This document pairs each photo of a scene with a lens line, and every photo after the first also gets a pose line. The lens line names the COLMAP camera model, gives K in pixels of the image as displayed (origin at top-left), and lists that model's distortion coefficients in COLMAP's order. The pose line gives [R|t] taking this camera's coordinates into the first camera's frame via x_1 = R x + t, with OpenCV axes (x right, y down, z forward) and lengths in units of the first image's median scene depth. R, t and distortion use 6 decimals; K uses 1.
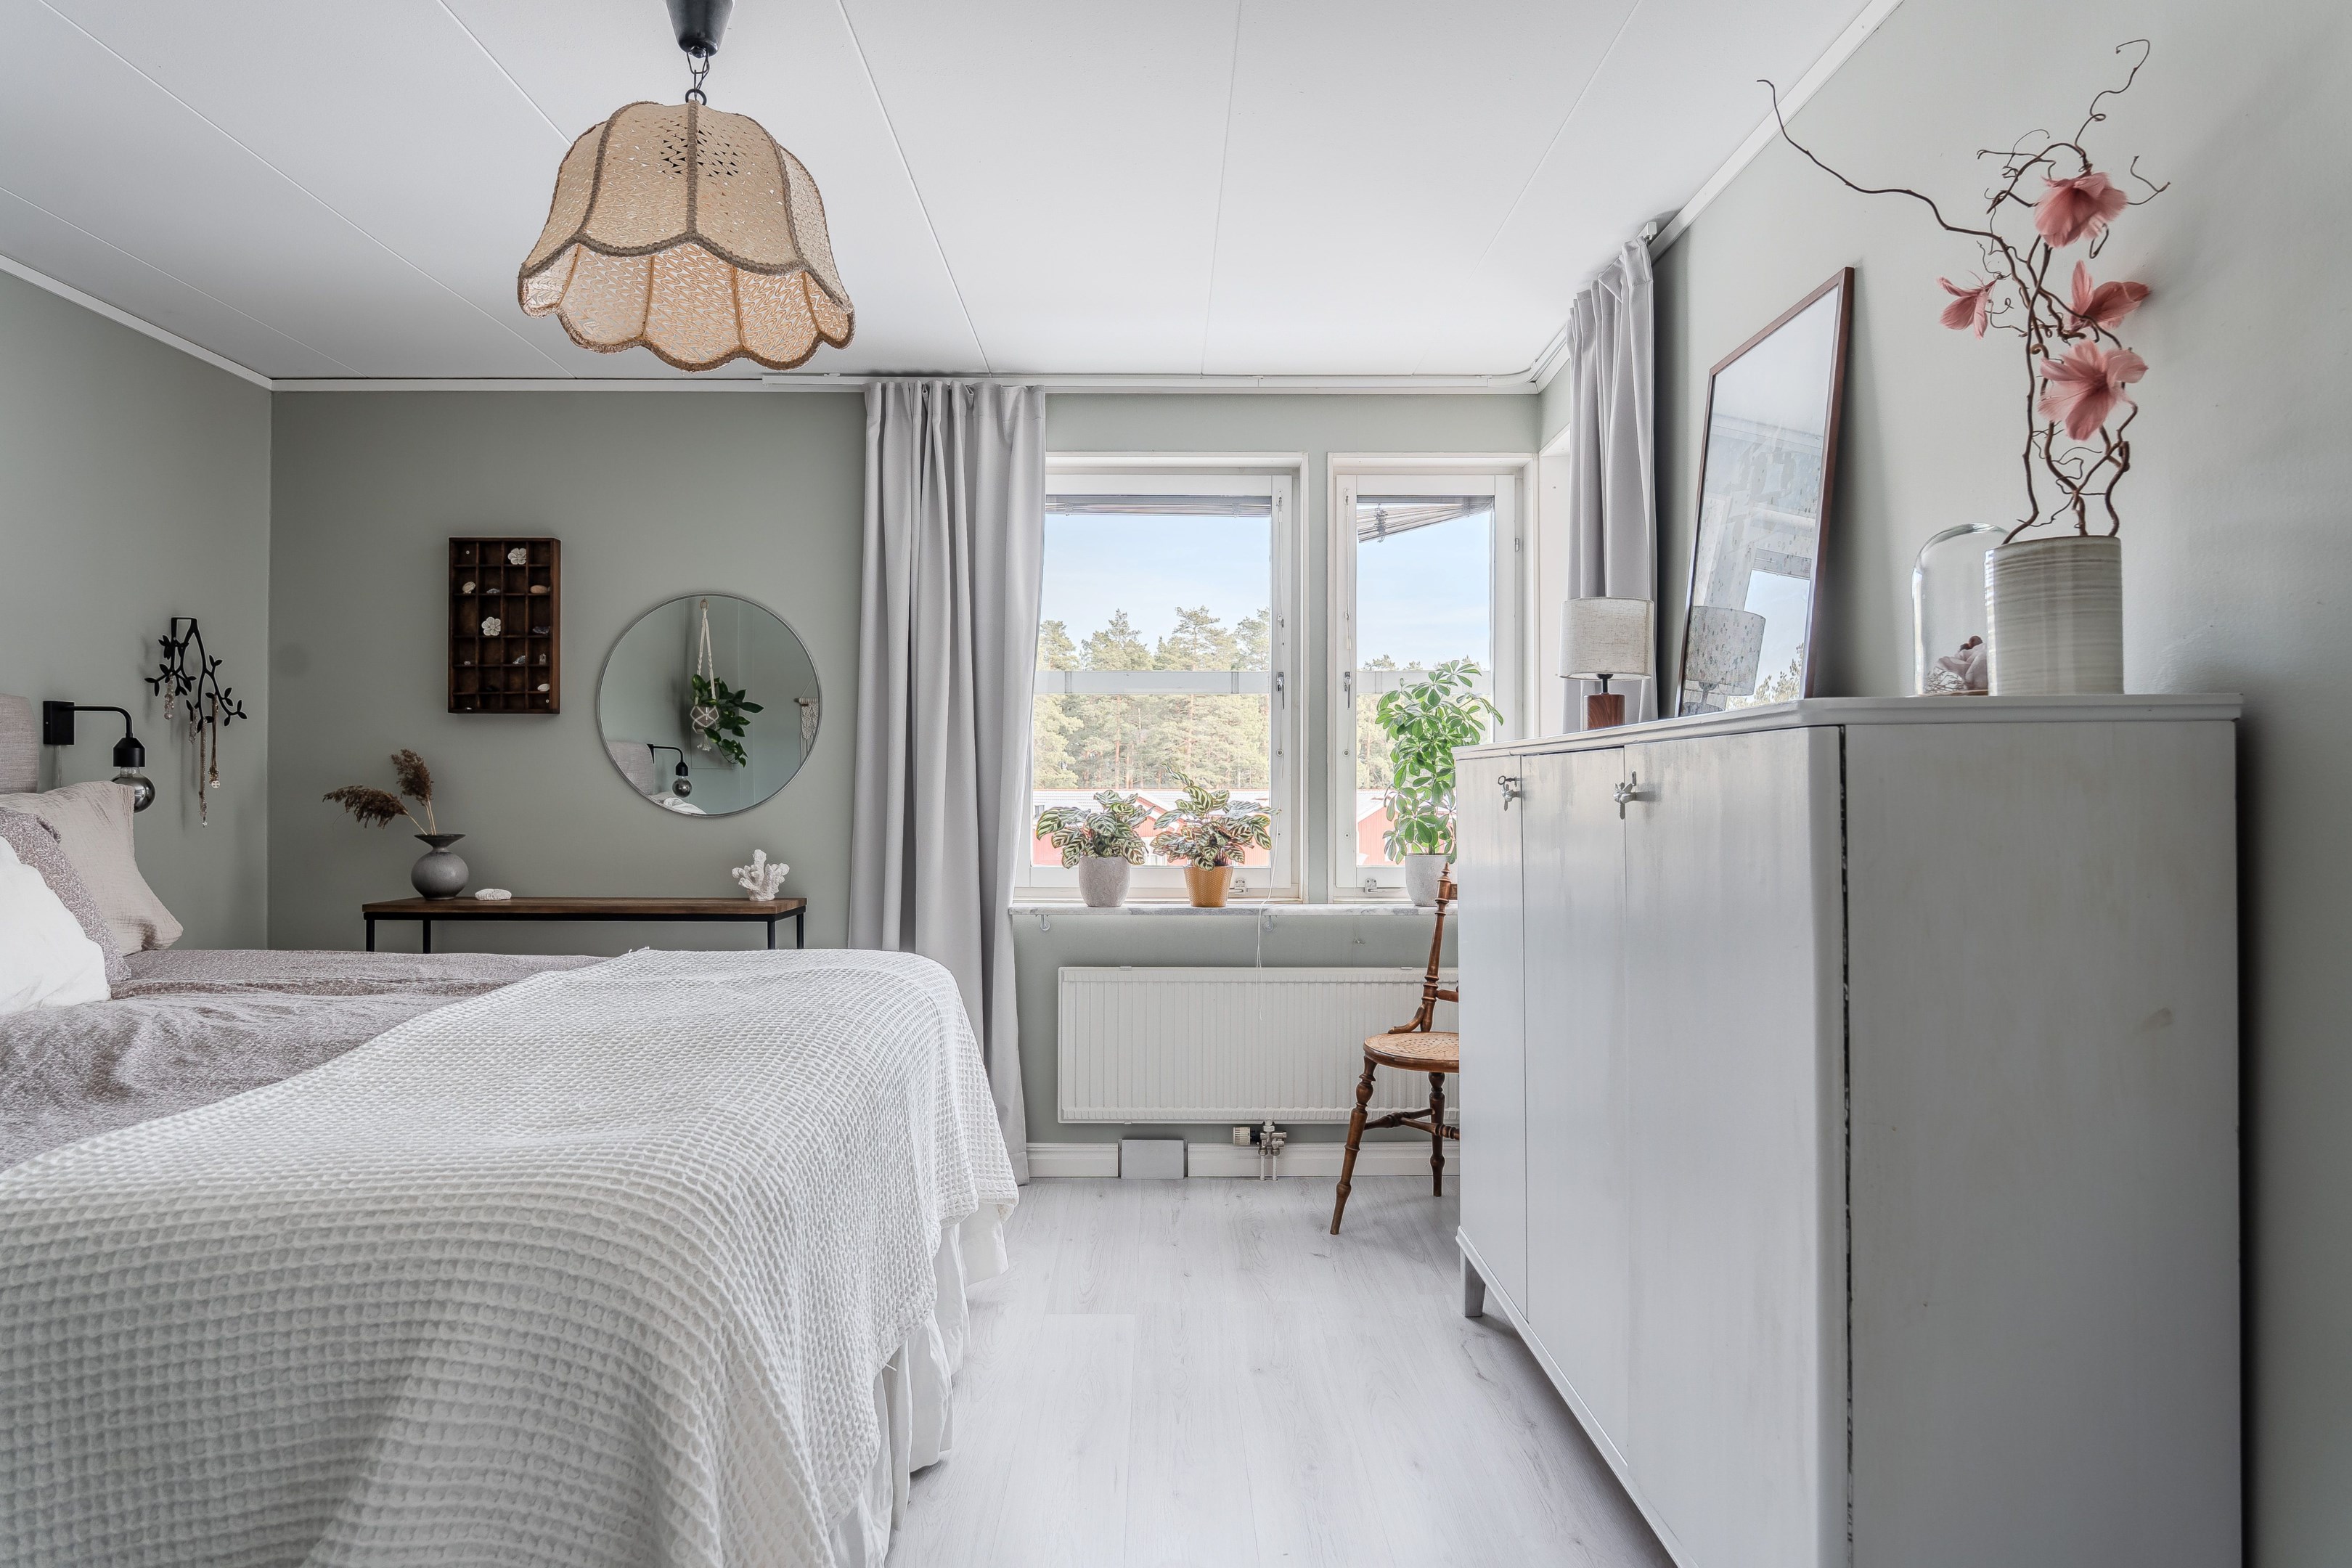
lens RADIAL K [[1400.0, 0, 1177.2], [0, 1400.0, 781.9], [0, 0, 1]] dist [-0.002349, -0.000184]
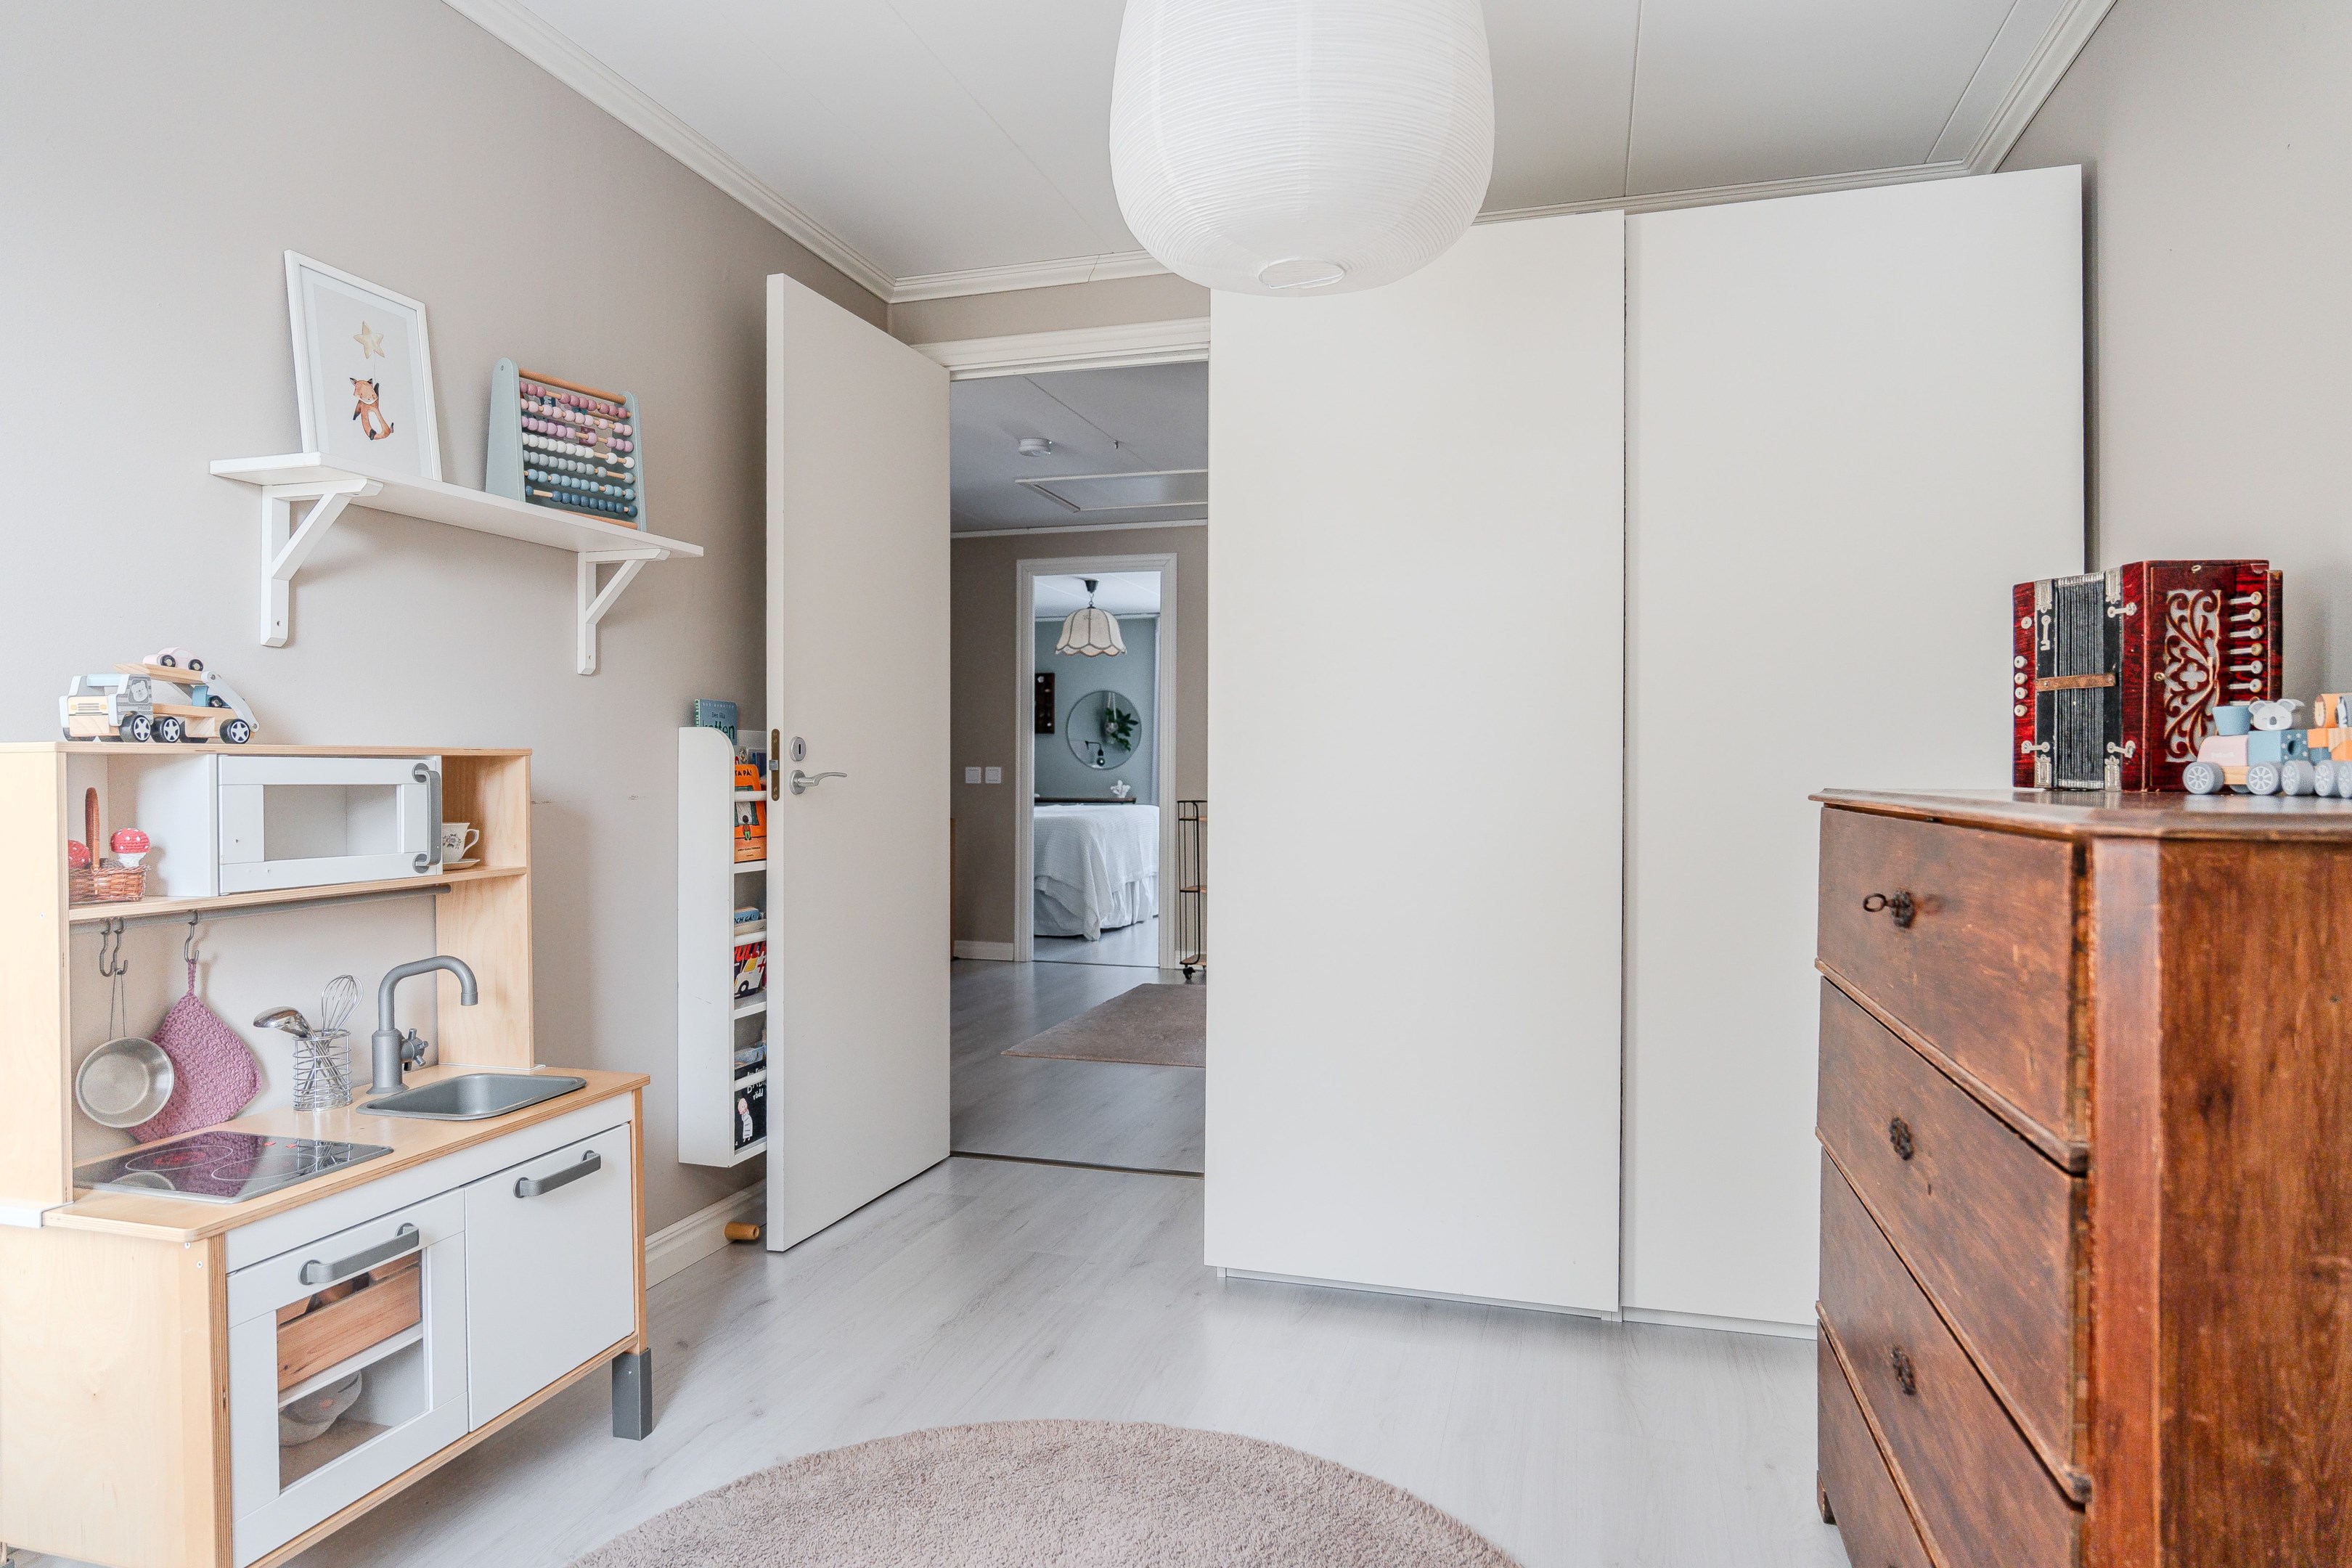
lens RADIAL K [[1331.8, 0, 1179.3], [0, 1331.8, 784.5], [0, 0, 1]] dist [-0.007748, -0.002921]
pose [[0.956232, 0.000253, -0.292609, 0.342067], [0.004012, 0.999894, 0.013977, 0.011056], [0.292582, -0.014539, 0.956130, -0.873567]]
